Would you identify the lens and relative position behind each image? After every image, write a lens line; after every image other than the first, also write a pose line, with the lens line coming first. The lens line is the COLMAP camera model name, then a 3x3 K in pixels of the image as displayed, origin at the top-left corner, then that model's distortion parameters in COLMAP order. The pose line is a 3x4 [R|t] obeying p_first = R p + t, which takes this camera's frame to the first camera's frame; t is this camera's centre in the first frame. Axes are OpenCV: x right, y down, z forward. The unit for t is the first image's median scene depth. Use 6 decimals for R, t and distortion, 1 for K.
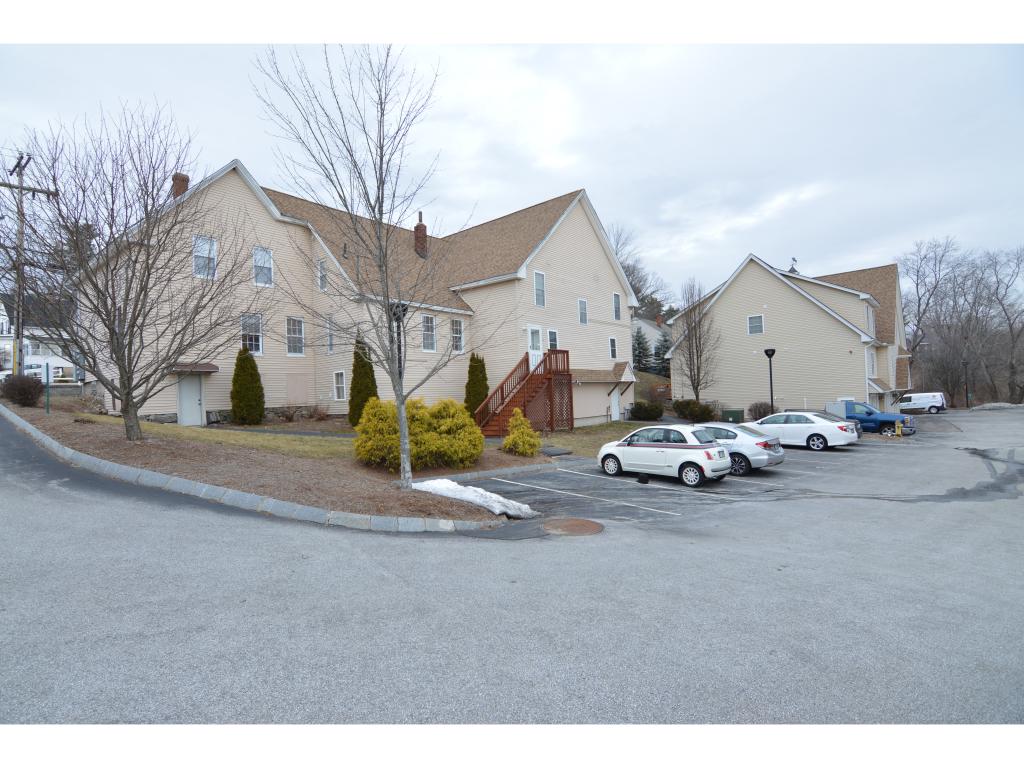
lens RADIAL K [[503.5, 0, 505.7], [0, 503.5, 388.8], [0, 0, 1]] dist [0.000301, -0.014966]
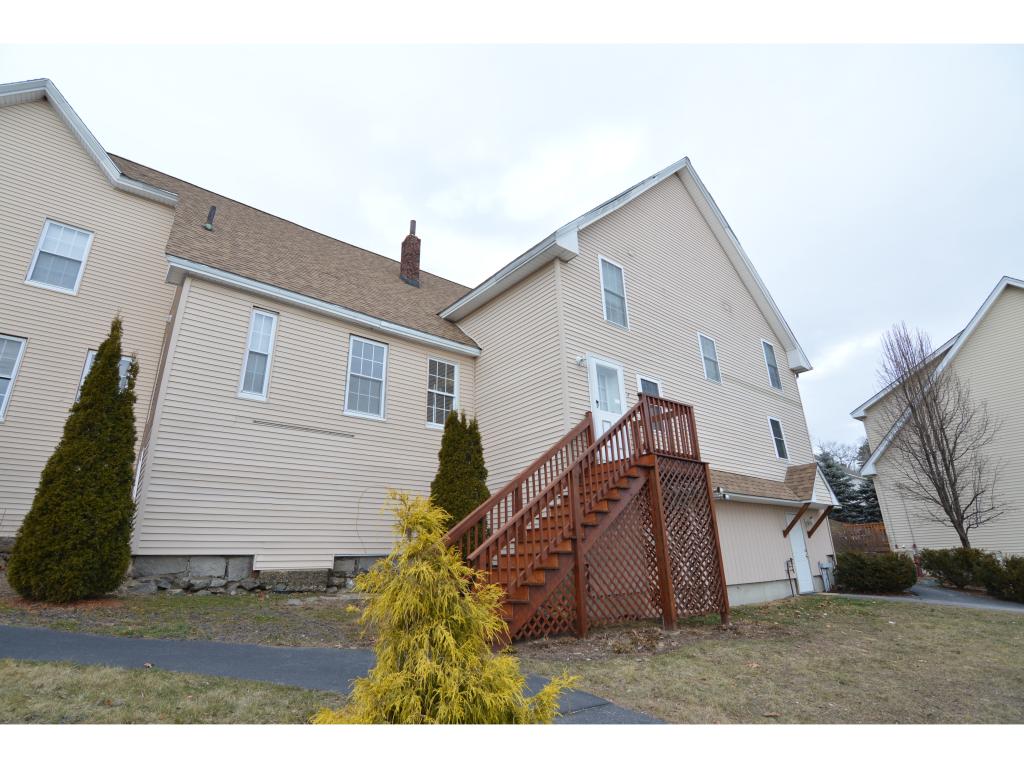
lens RADIAL K [[503.5, 0, 505.7], [0, 503.5, 388.8], [0, 0, 1]] dist [0.000301, -0.014966]
pose [[0.980944, -0.050095, -0.187721, 0.051653], [-0.010669, 0.950843, -0.309490, 0.037107], [0.193997, 0.305595, 0.932189, 0.560193]]
